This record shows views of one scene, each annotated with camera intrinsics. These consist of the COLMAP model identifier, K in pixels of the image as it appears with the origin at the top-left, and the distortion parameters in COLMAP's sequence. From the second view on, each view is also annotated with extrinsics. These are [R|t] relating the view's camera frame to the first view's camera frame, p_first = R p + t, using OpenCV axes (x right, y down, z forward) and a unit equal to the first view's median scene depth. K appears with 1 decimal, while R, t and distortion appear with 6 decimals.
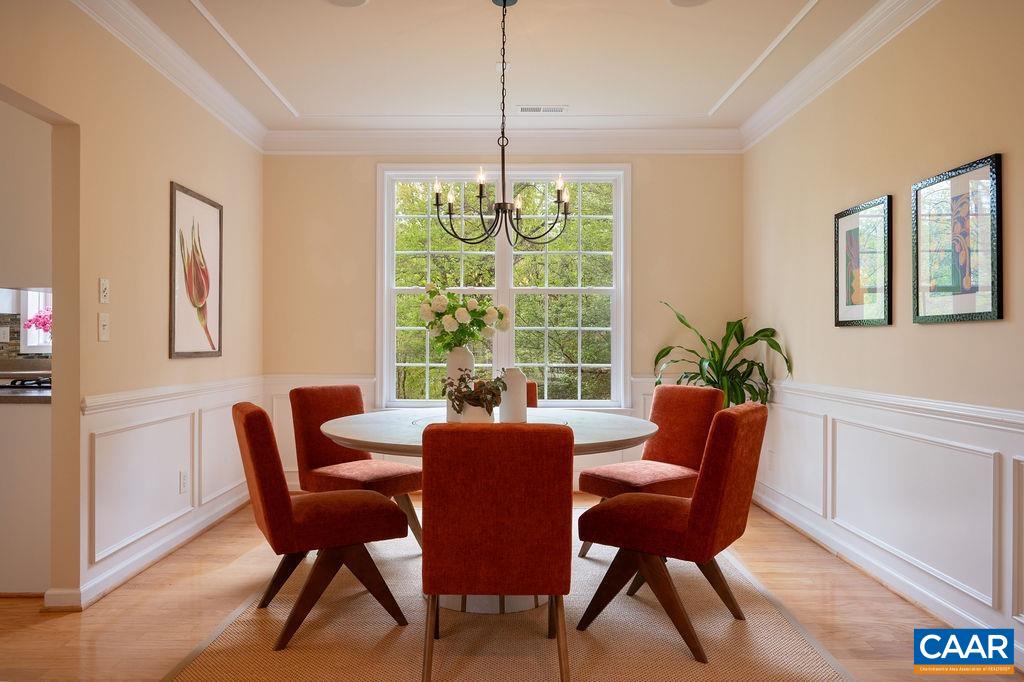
lens RADIAL K [[660.4, 0, 509.1], [0, 660.4, 335.9], [0, 0, 1]] dist [0.000267, 0.001147]
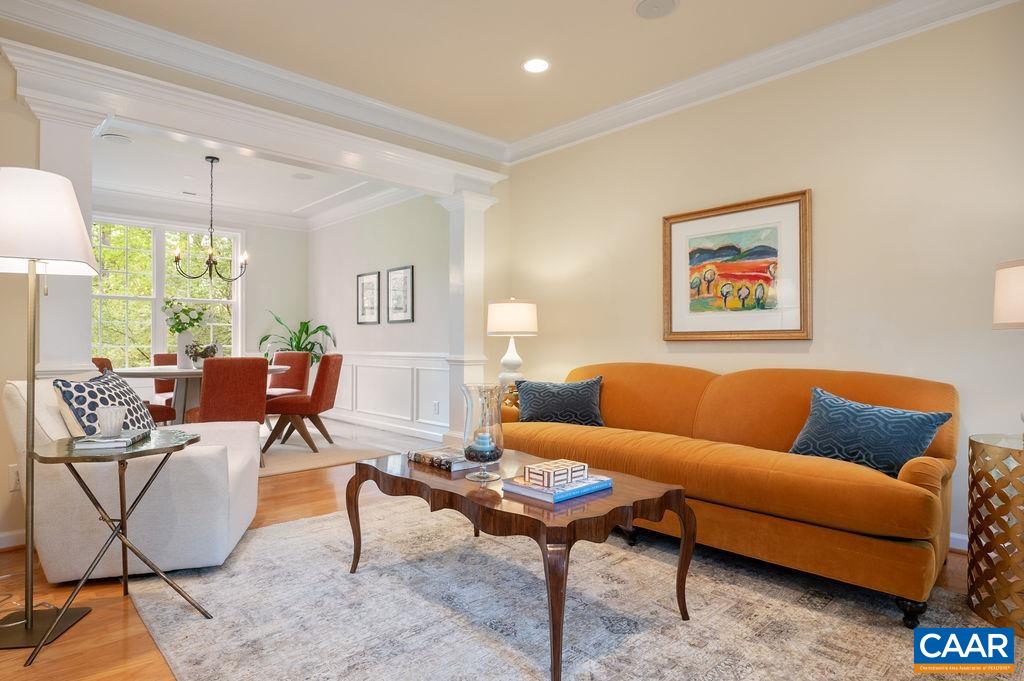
lens RADIAL K [[572.4, 0, 509.7], [0, 572.4, 340.6], [0, 0, 1]] dist [-0.000807, 0.000004]
pose [[0.719903, 0.001523, 0.694073, -0.465497], [-0.003480, 0.999993, 0.001414, 0.034453], [-0.694066, -0.003433, 0.719904, -0.735748]]
